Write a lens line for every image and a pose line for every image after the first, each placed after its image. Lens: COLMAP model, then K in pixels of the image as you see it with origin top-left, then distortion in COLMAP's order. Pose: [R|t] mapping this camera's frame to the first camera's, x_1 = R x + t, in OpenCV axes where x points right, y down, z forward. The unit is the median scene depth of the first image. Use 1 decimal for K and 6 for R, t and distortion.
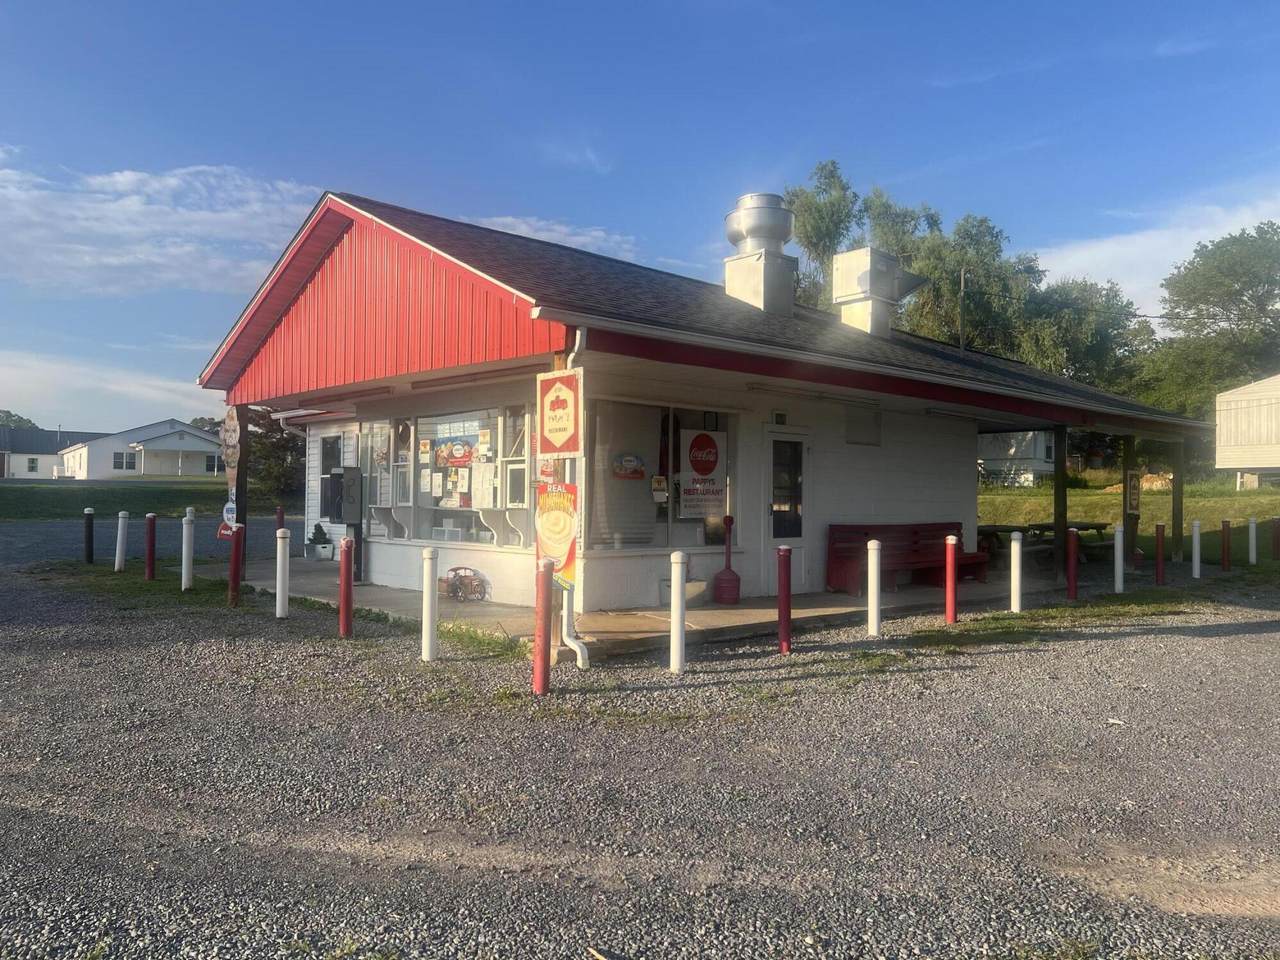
lens RADIAL K [[964.3, 0, 637.9], [0, 964.3, 485.8], [0, 0, 1]] dist [0.134794, -0.174123]
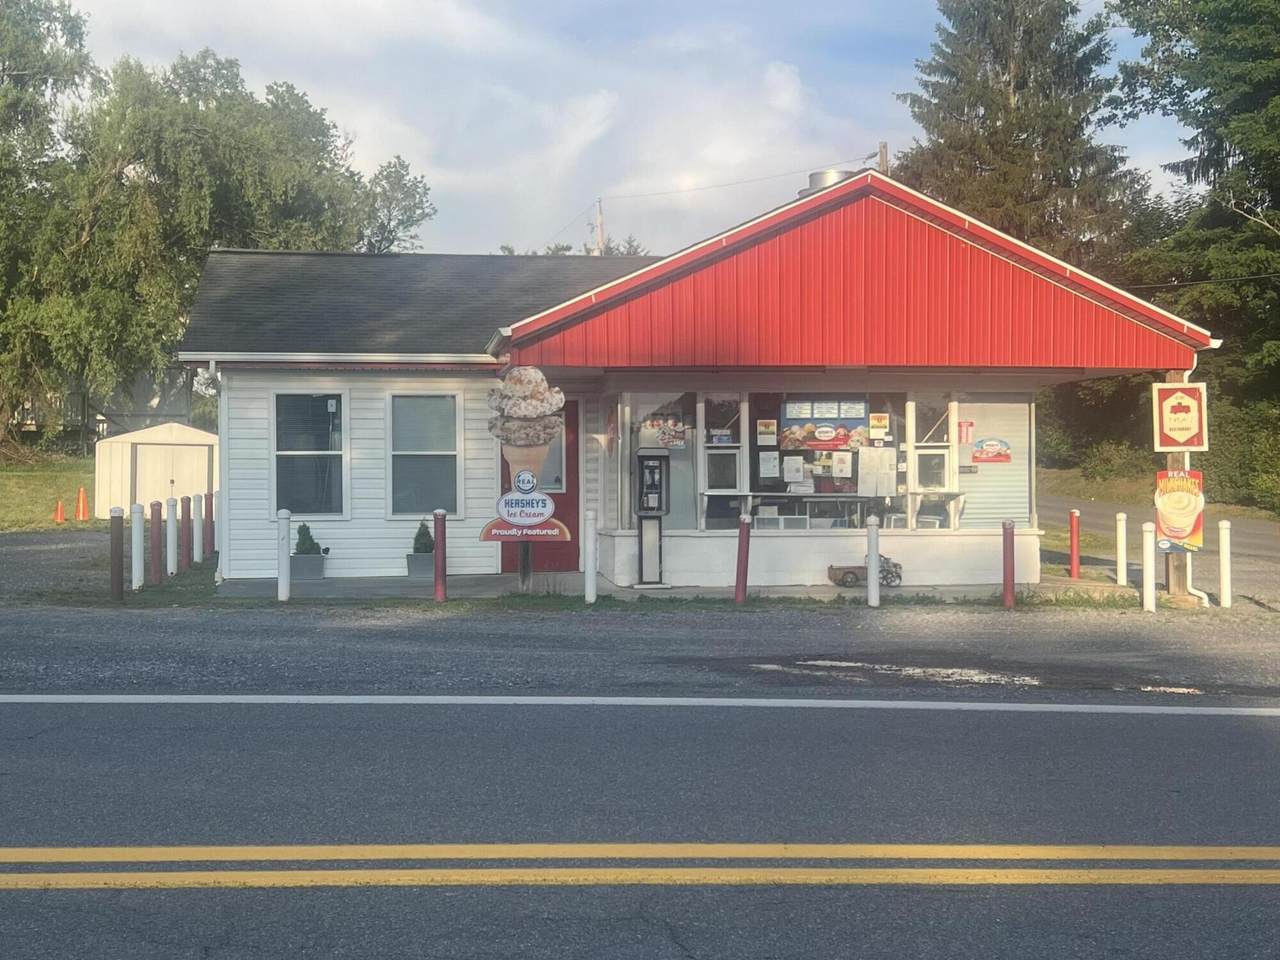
lens RADIAL K [[1826.7, 0, 640.0], [0, 1826.7, 480.0], [0, 0, 1]] dist [0.112178, -0.011478]
pose [[0.562304, -0.010613, 0.826863, -1.854101], [-0.004215, 0.999868, 0.015700, -0.018618], [-0.826920, -0.012313, 0.562185, 0.155467]]
